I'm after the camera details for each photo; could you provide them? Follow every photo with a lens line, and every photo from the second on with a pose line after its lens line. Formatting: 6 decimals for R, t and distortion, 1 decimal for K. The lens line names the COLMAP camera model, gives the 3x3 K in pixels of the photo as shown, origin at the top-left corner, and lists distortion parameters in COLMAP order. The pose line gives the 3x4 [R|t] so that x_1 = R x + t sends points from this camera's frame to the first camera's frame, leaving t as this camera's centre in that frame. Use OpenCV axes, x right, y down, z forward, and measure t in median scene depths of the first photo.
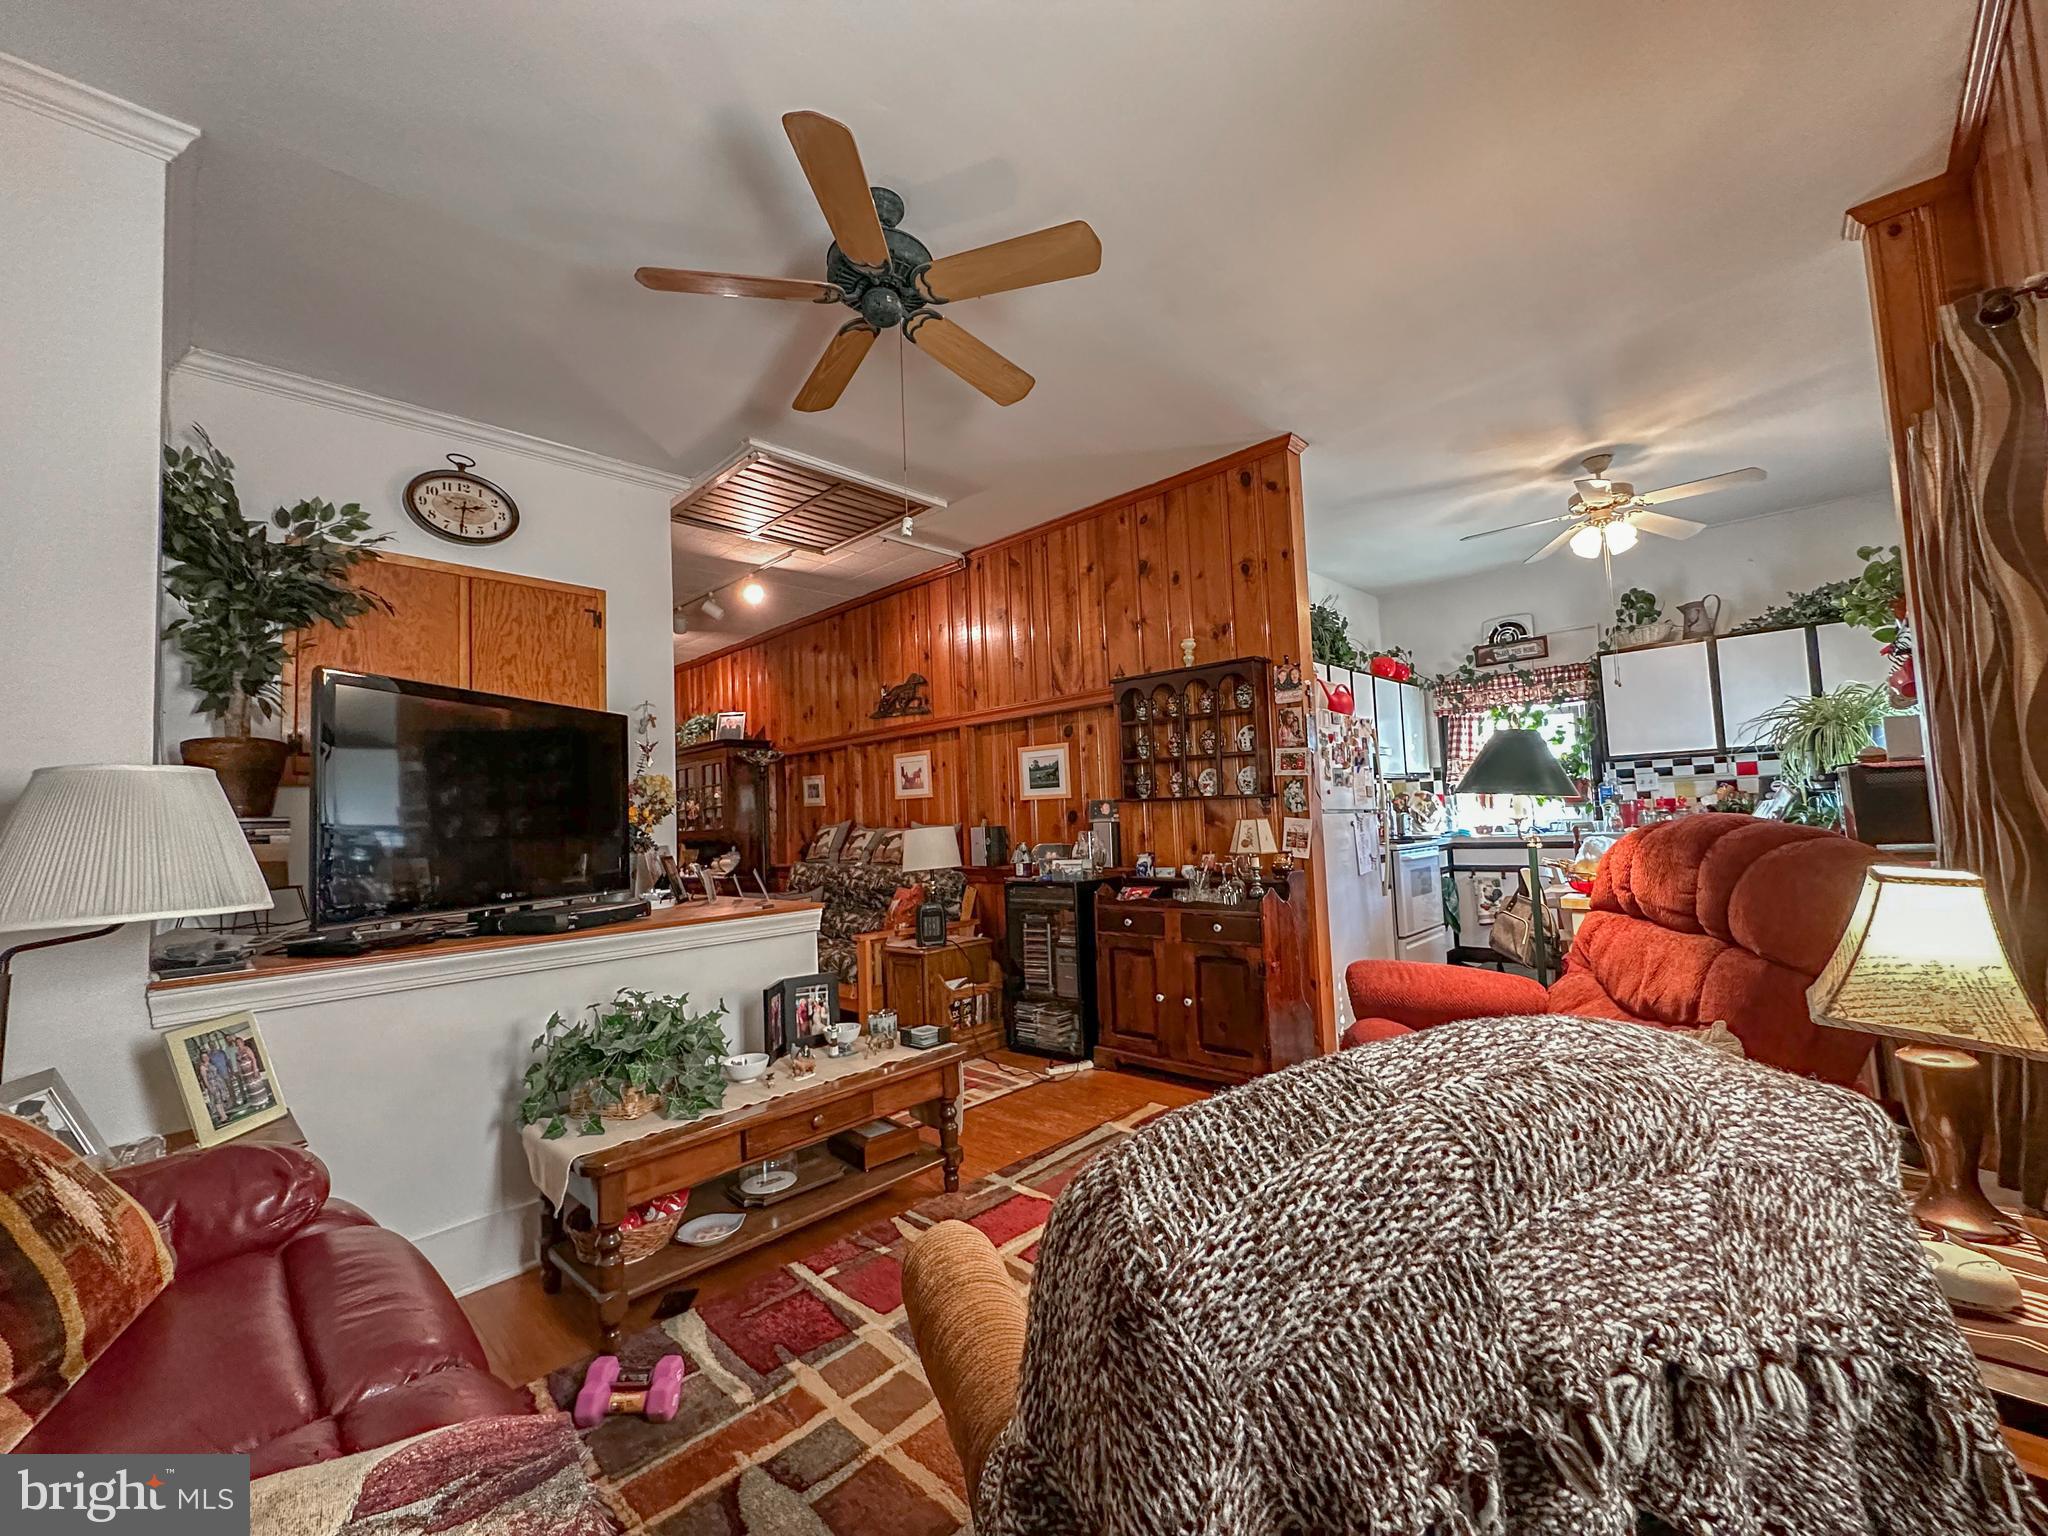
lens RADIAL K [[814.0, 0, 1024.0], [0, 814.0, 768.0], [0, 0, 1]] dist [-0.004929, 0.000164]
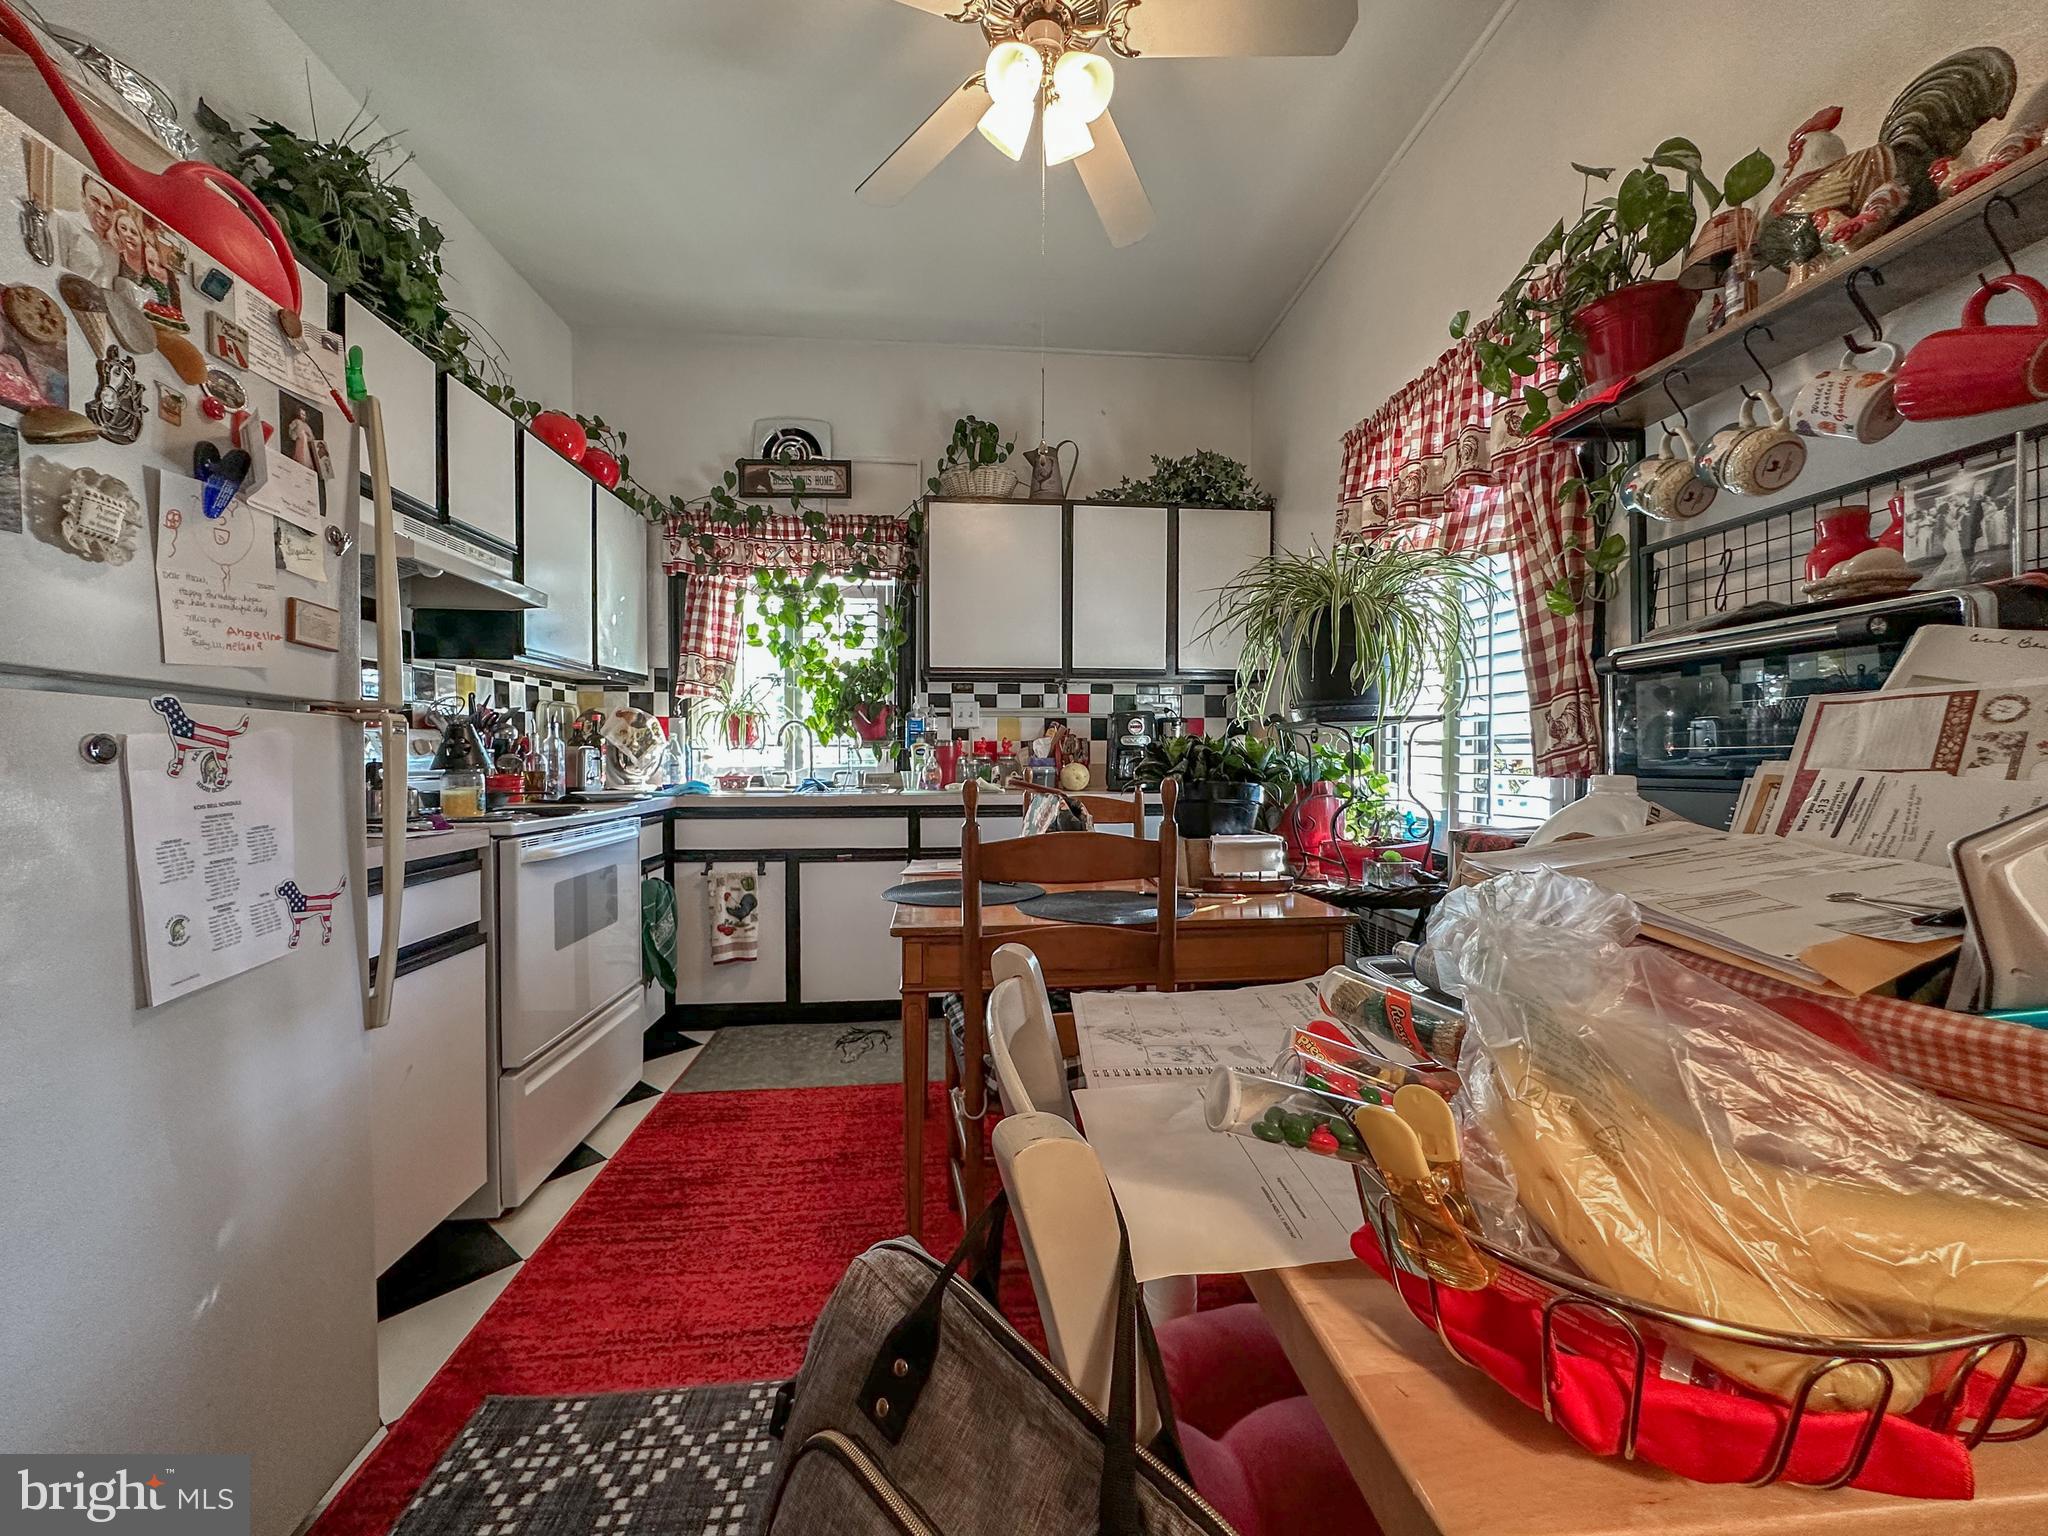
lens RADIAL K [[834.5, 0, 1024.0], [0, 834.5, 768.0], [0, 0, 1]] dist [-0.006963, -0.000054]
pose [[0.659938, 0.028293, 0.750787, 0.277957], [-0.074784, 0.996802, 0.028171, 0.036365], [-0.747589, -0.074738, 0.659943, 0.491562]]
